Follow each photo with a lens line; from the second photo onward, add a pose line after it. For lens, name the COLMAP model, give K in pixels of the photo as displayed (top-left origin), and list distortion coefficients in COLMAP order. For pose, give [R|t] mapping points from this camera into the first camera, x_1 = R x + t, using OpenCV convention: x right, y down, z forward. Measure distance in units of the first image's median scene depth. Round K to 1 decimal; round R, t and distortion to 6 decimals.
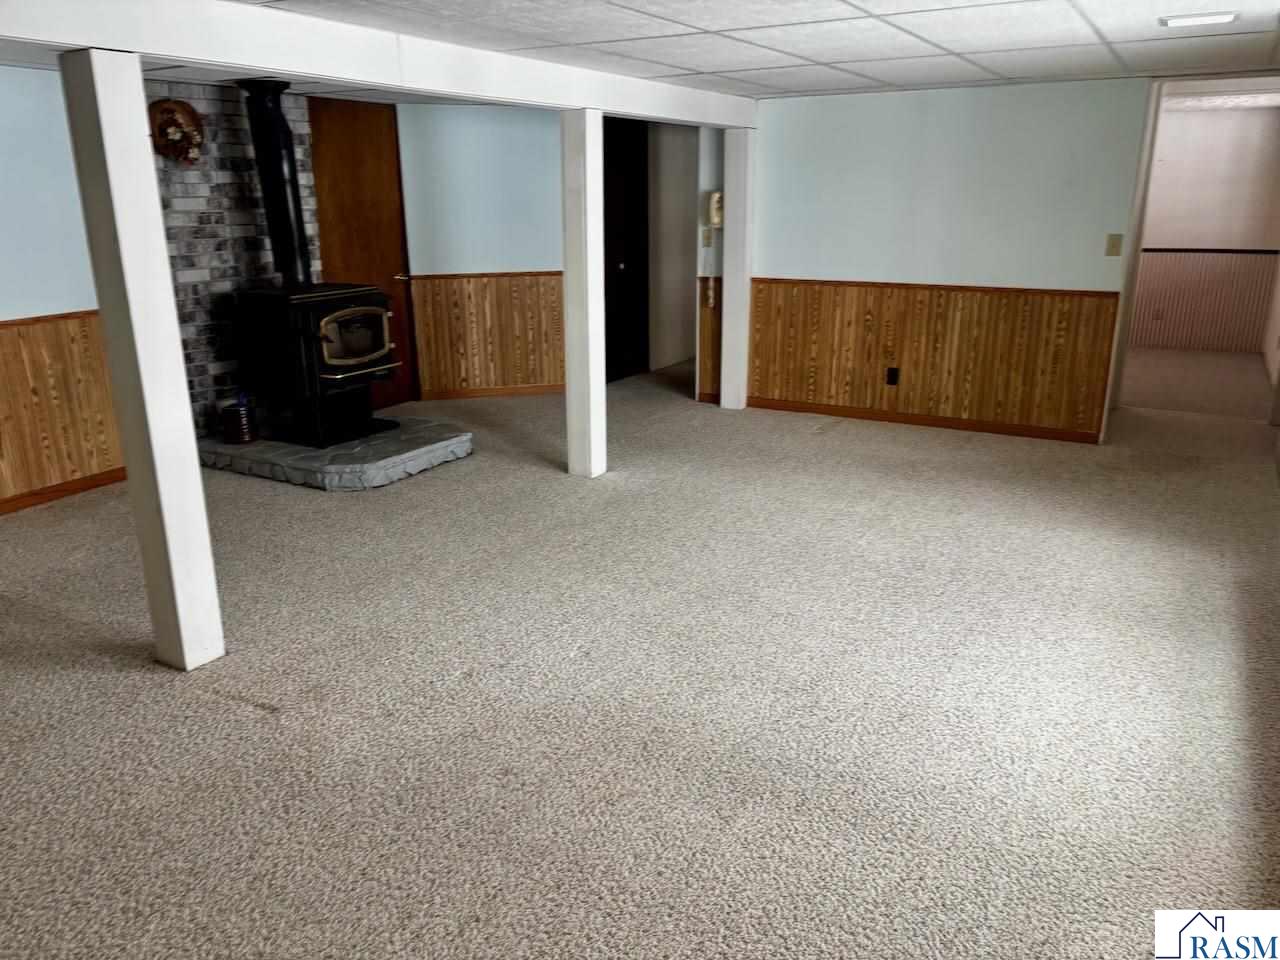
lens RADIAL K [[957.4, 0, 651.9], [0, 957.4, 490.3], [0, 0, 1]] dist [0.058097, -0.071198]
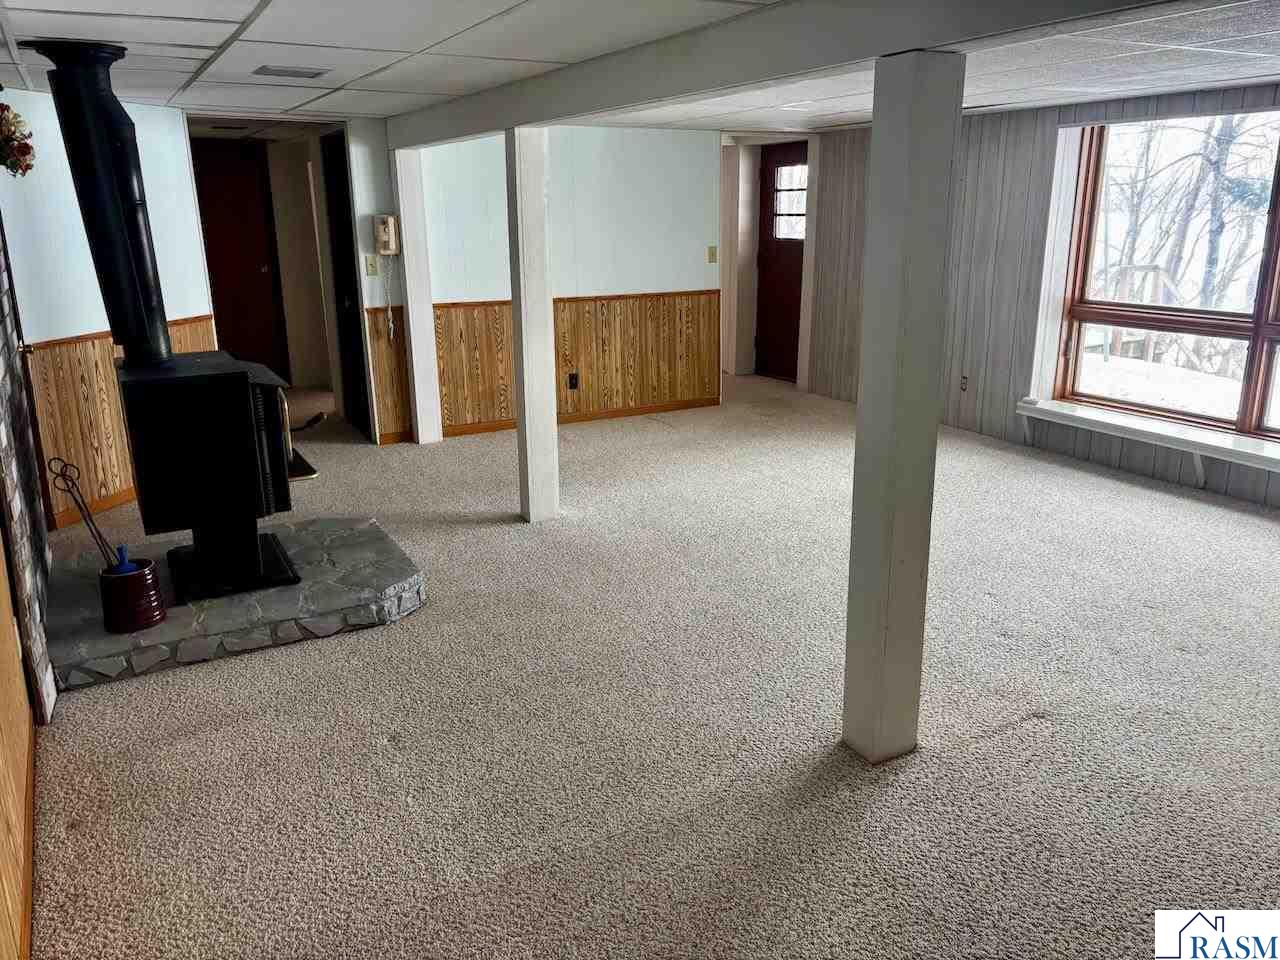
lens RADIAL K [[957.4, 0, 641.6], [0, 957.4, 479.0], [0, 0, 1]] dist [0.058097, -0.071198]
pose [[0.531267, -0.228449, 0.815823, -0.675958], [0.258023, 0.960842, 0.101032, -0.107977], [-0.806957, 0.156826, 0.569408, 0.349670]]
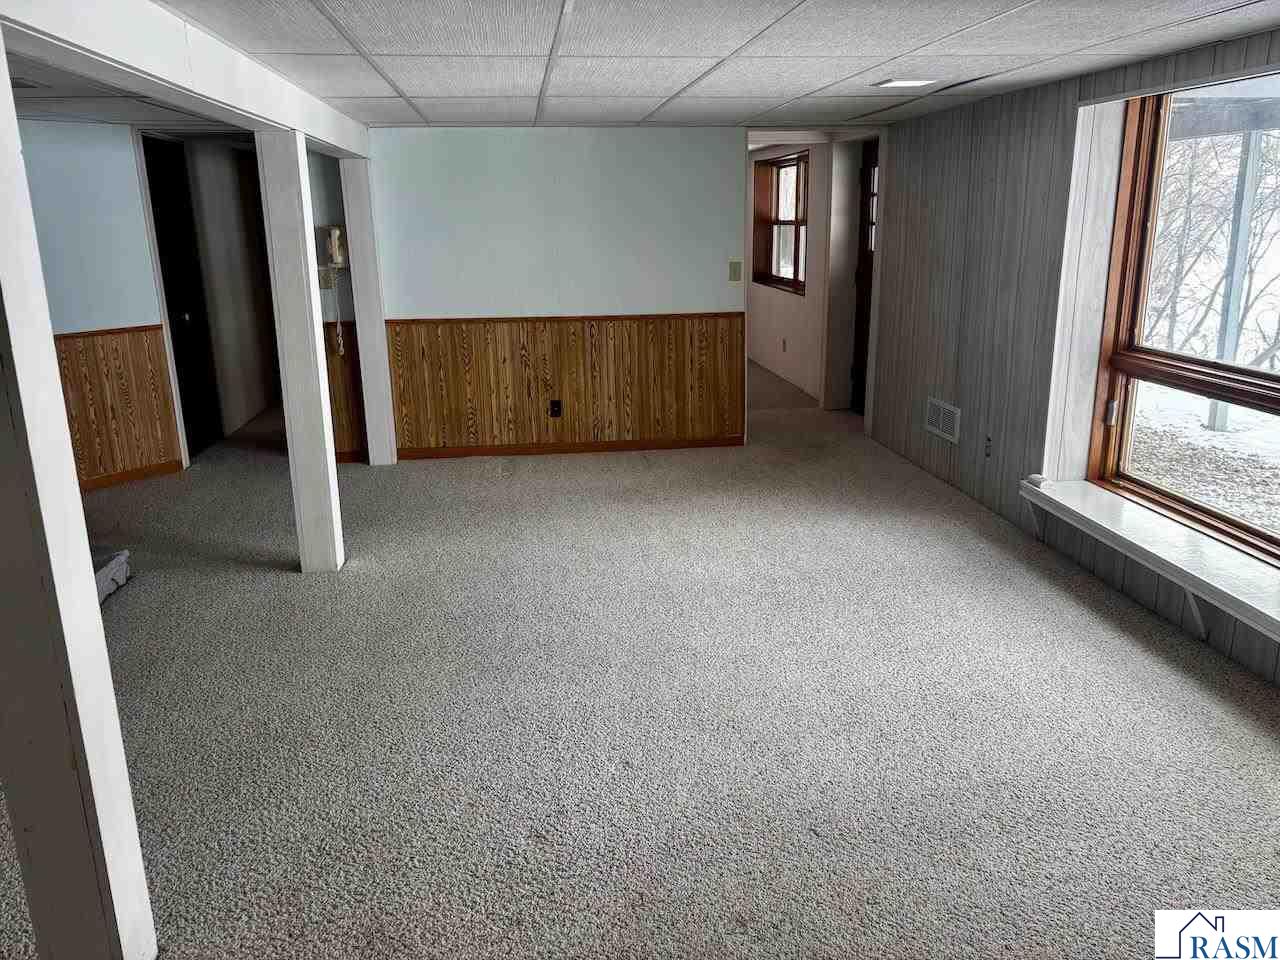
lens RADIAL K [[957.4, 0, 650.7], [0, 957.4, 473.7], [0, 0, 1]] dist [0.058097, -0.071198]
pose [[0.801217, -0.159464, 0.576735, -0.273877], [0.187243, 0.982247, 0.011461, -0.047601], [-0.568324, 0.098807, 0.816851, 0.144943]]
